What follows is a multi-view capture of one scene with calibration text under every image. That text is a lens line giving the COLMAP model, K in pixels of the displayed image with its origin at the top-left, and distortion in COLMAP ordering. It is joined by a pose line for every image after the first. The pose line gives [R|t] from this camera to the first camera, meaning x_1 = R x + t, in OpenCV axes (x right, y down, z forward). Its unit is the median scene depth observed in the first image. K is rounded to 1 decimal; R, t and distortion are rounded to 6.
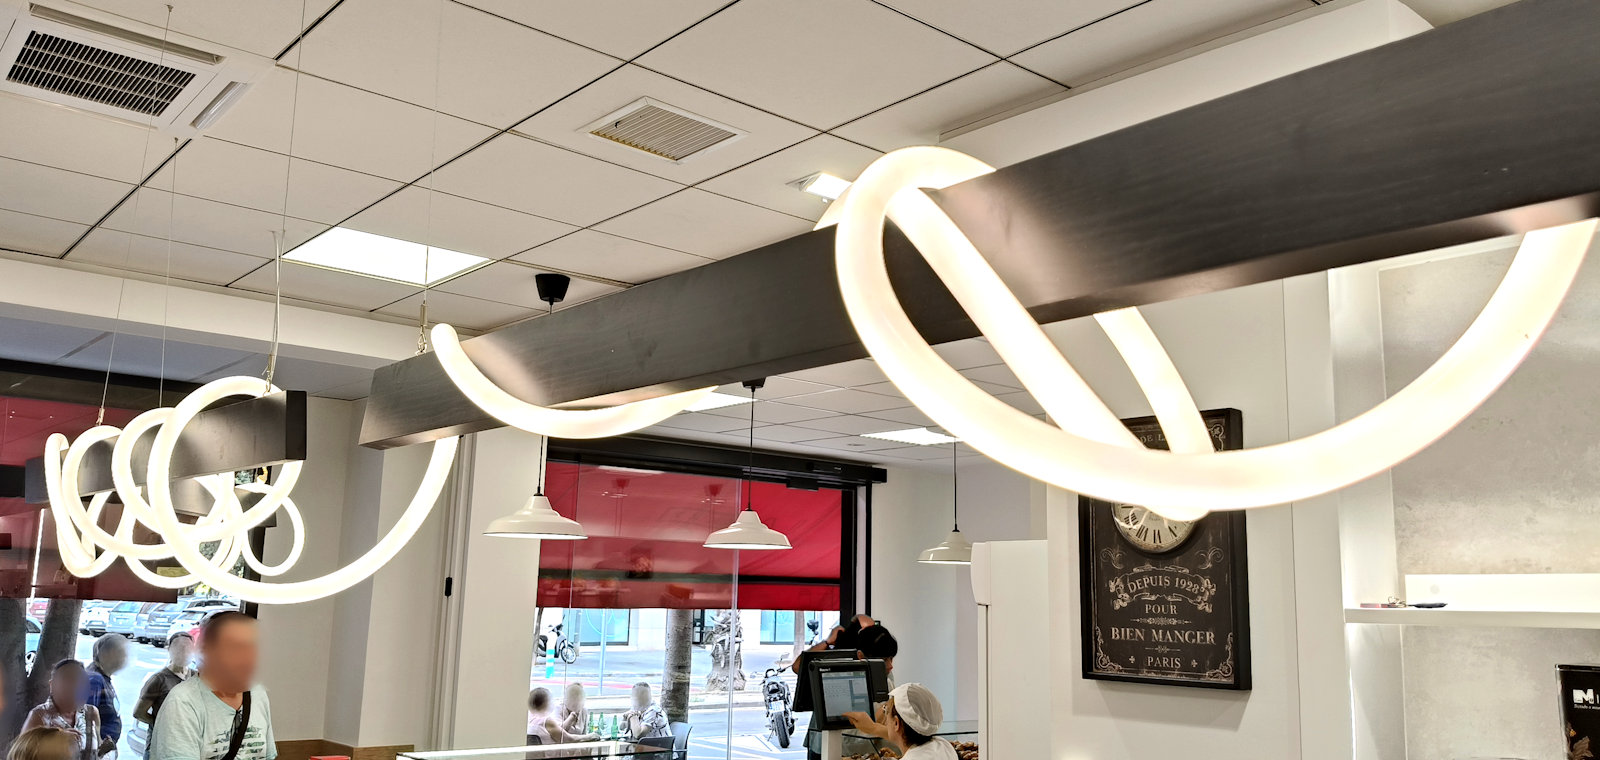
lens RADIAL K [[1288.4, 0, 798.4], [0, 1288.4, 382.4], [0, 0, 1]] dist [-0.007704, -0.004316]
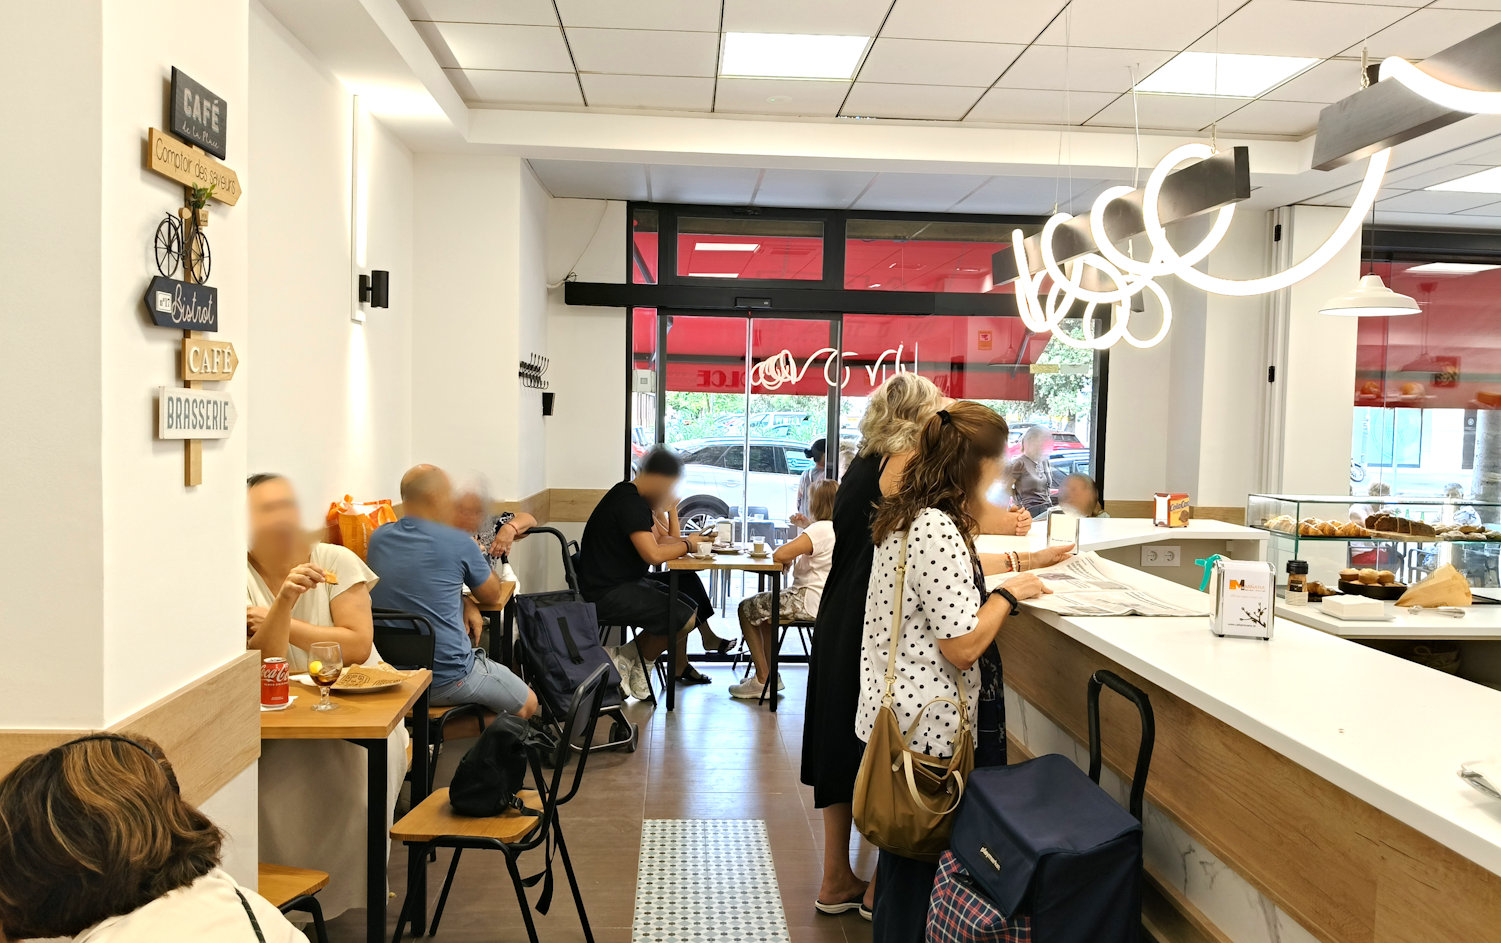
lens RADIAL K [[1184.2, 0, 752.6], [0, 1184.2, 471.7], [0, 0, 1]] dist [-0.000597, -0.002300]
pose [[0.804244, 0.017006, -0.594056, -0.022986], [0.100383, 0.981341, 0.163994, 0.032656], [0.585760, -0.191524, 0.787530, -0.128916]]
